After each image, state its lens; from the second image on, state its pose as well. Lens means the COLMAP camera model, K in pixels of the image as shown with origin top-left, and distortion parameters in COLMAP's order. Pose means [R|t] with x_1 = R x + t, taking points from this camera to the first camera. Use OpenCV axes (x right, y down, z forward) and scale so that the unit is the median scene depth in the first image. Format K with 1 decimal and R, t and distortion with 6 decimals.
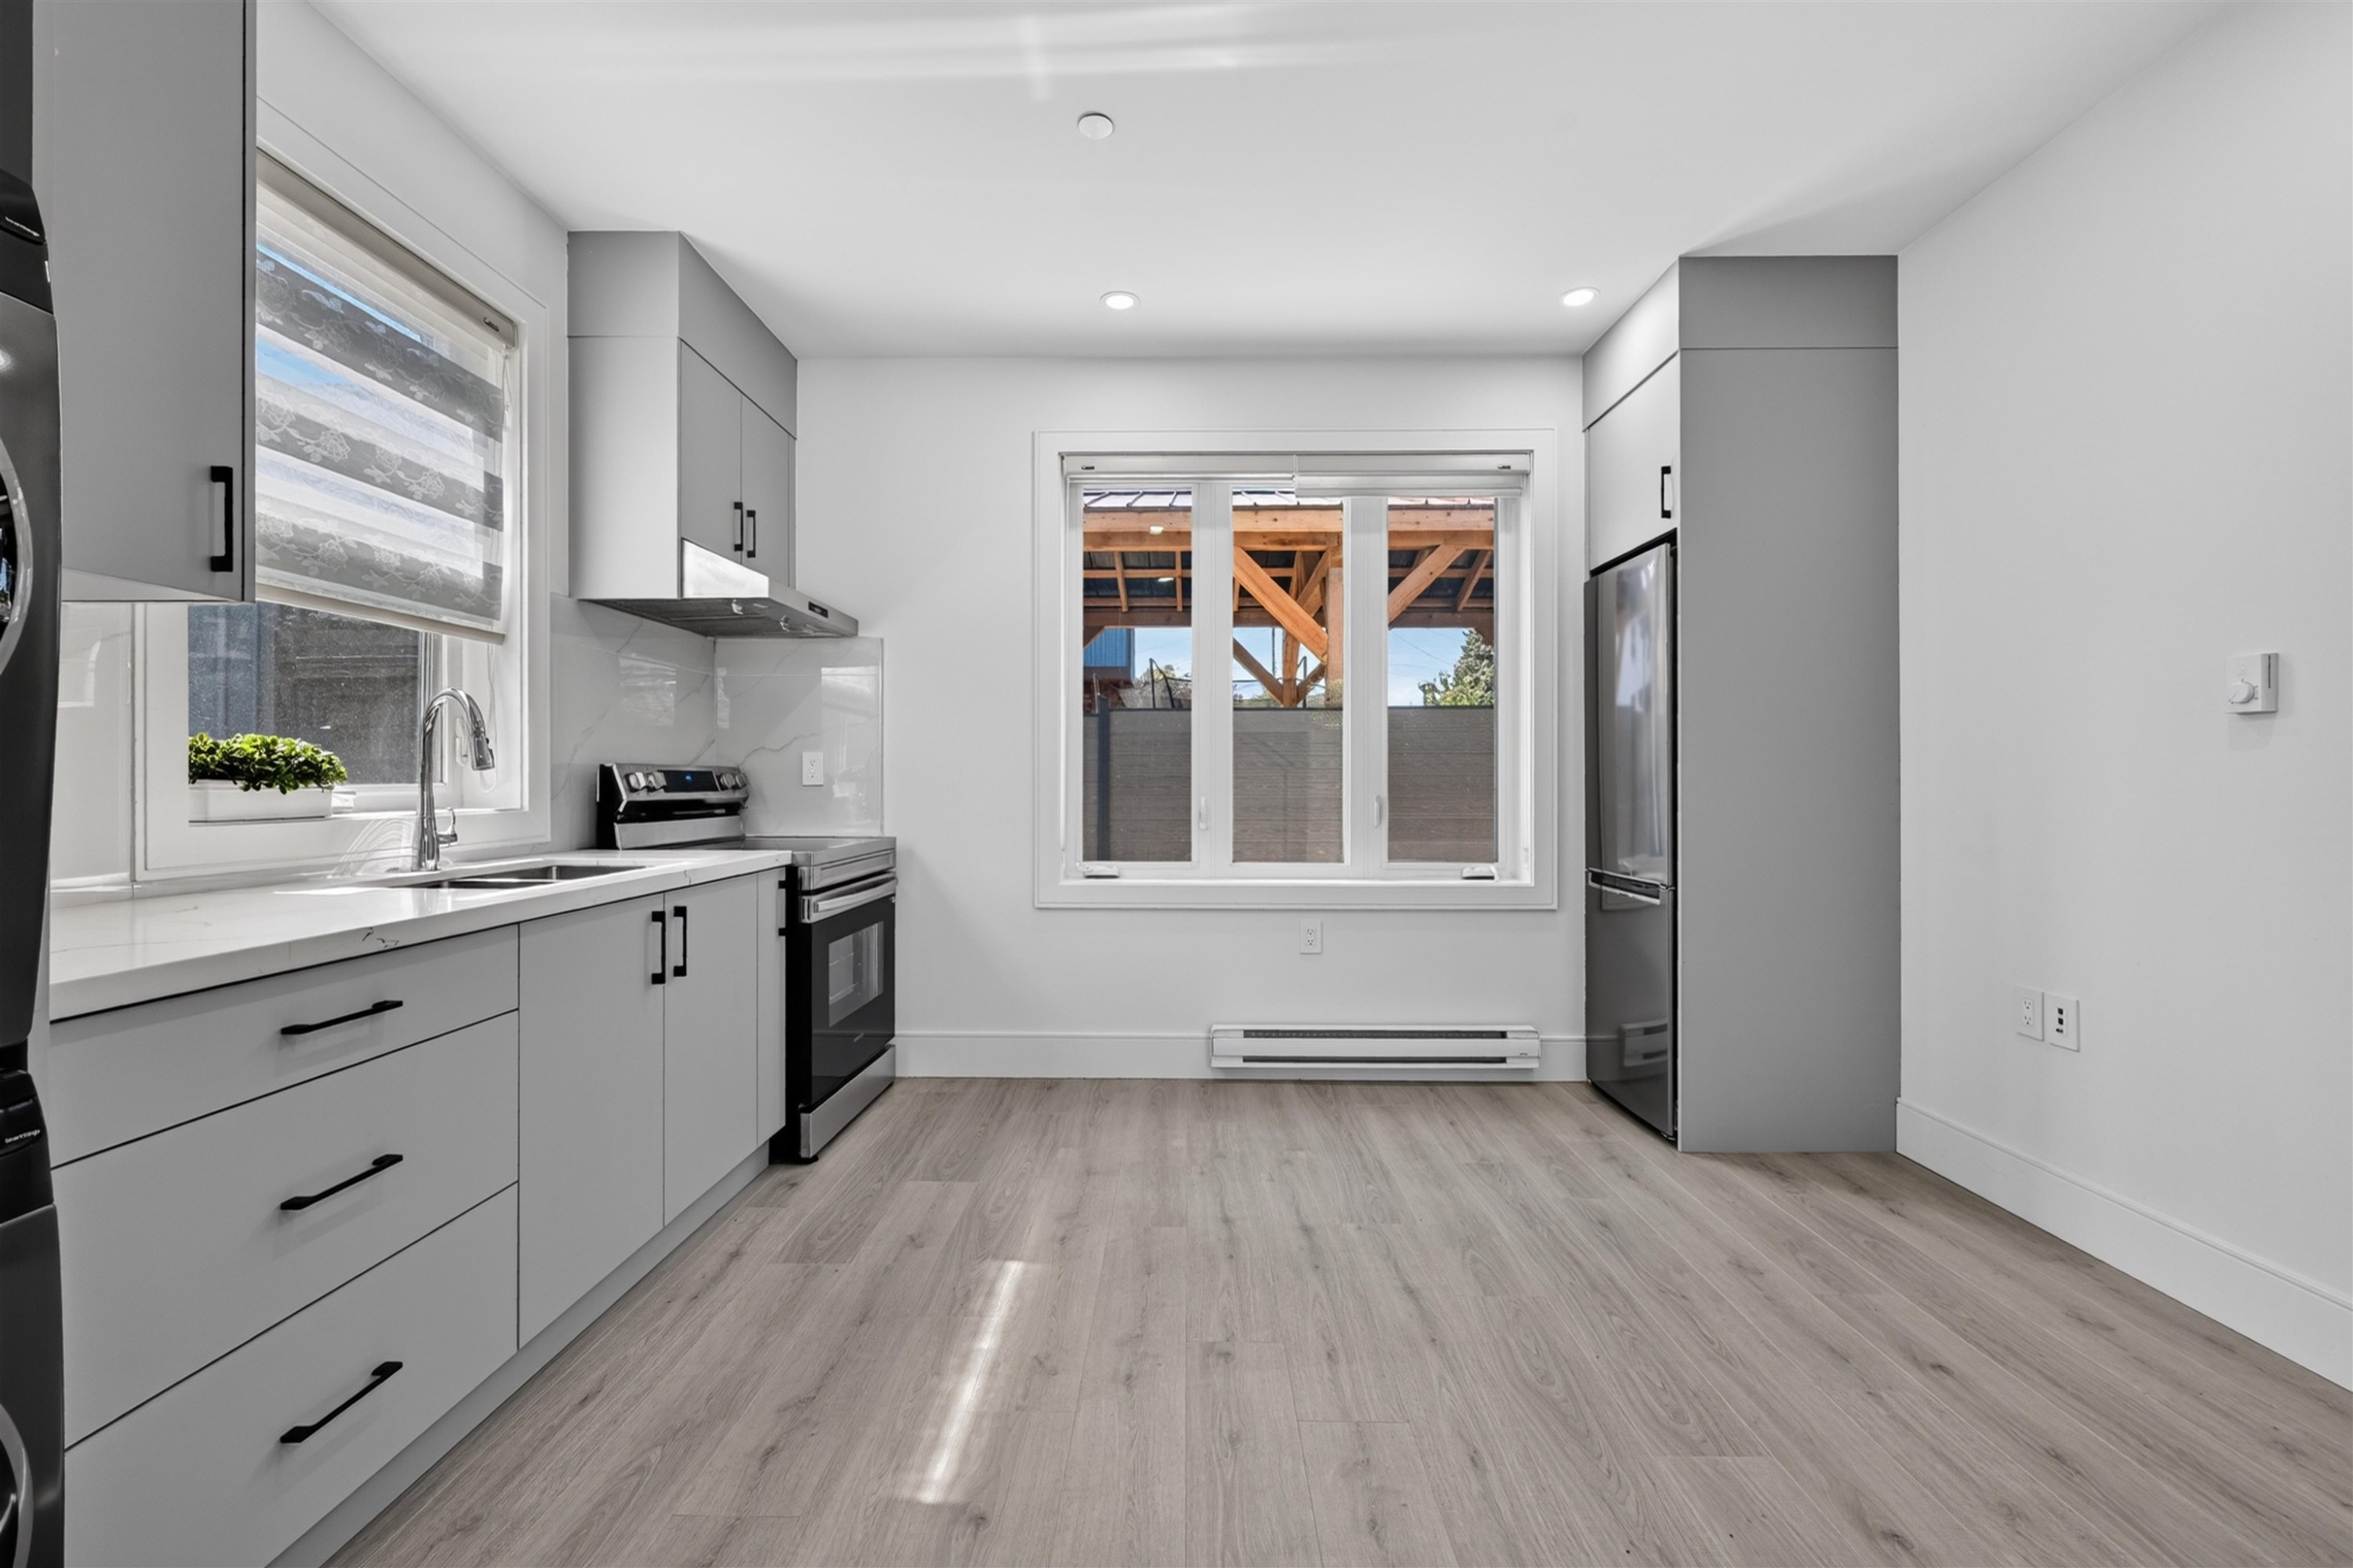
lens RADIAL K [[939.3, 0, 1182.9], [0, 939.3, 785.8], [0, 0, 1]] dist [-0.006220, -0.000918]
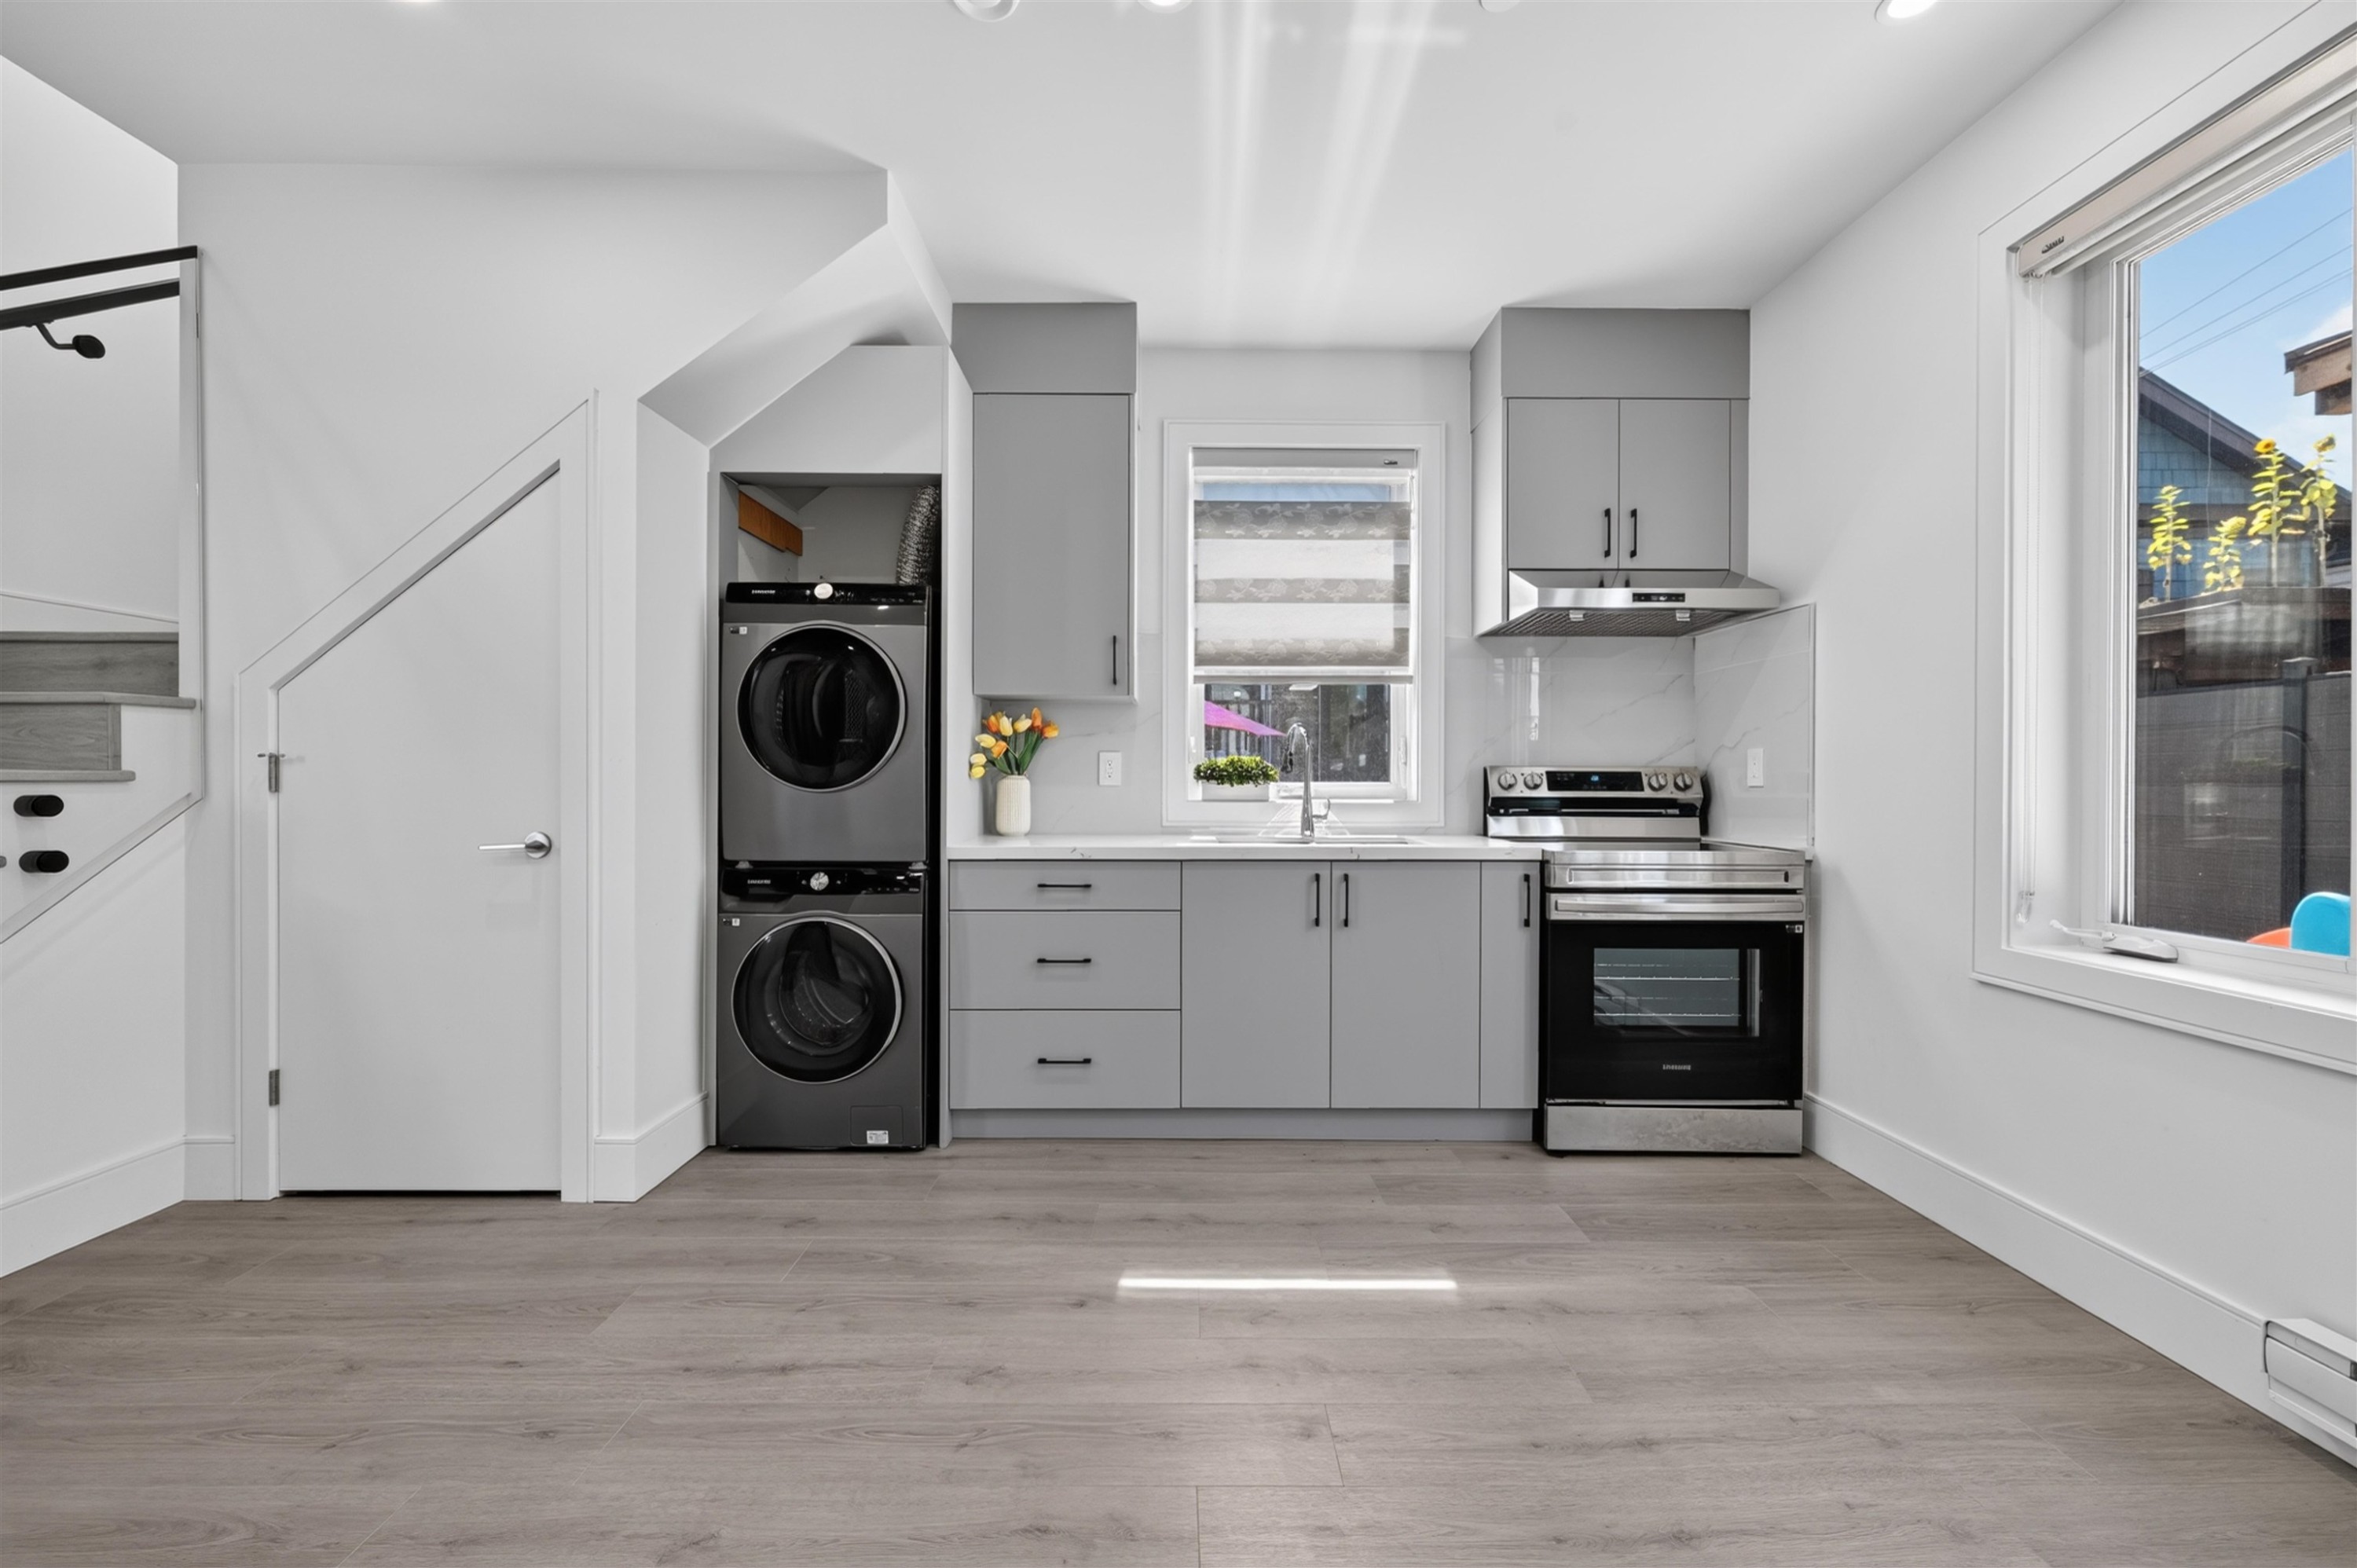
lens RADIAL K [[940.8, 0, 1185.7], [0, 940.8, 782.2], [0, 0, 1]] dist [-0.006220, -0.000918]
pose [[0.016222, 0.004052, -0.999860, 0.708815], [-0.006884, 0.999969, 0.003941, -0.005728], [0.999845, 0.006819, 0.016250, 0.668026]]
